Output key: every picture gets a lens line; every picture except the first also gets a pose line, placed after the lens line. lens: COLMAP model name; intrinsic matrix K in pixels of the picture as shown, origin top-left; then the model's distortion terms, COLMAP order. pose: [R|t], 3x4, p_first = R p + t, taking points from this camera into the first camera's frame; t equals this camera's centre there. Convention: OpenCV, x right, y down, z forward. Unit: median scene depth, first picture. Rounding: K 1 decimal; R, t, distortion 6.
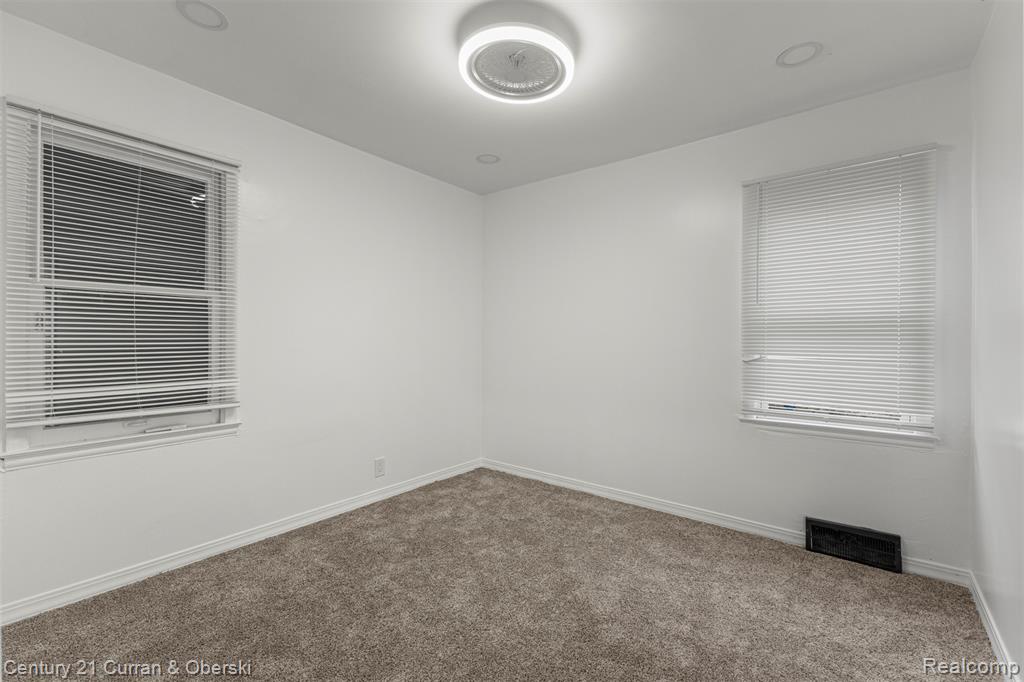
lens RADIAL K [[436.7, 0, 510.3], [0, 436.7, 340.3], [0, 0, 1]] dist [-0.000734, -0.000210]
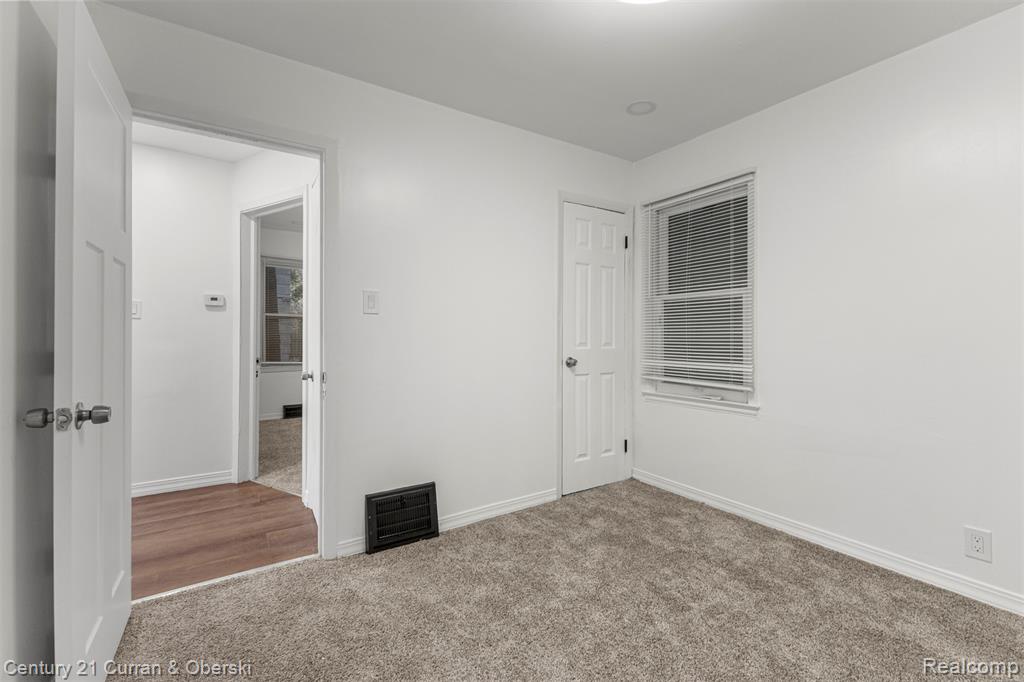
lens RADIAL K [[449.5, 0, 506.9], [0, 449.5, 331.8], [0, 0, 1]] dist [0.009588, -0.000295]
pose [[-0.329756, -0.007708, -0.944035, 0.667114], [-0.000363, 0.999968, -0.008038, 0.012502], [0.944066, -0.002308, -0.329748, 0.815164]]
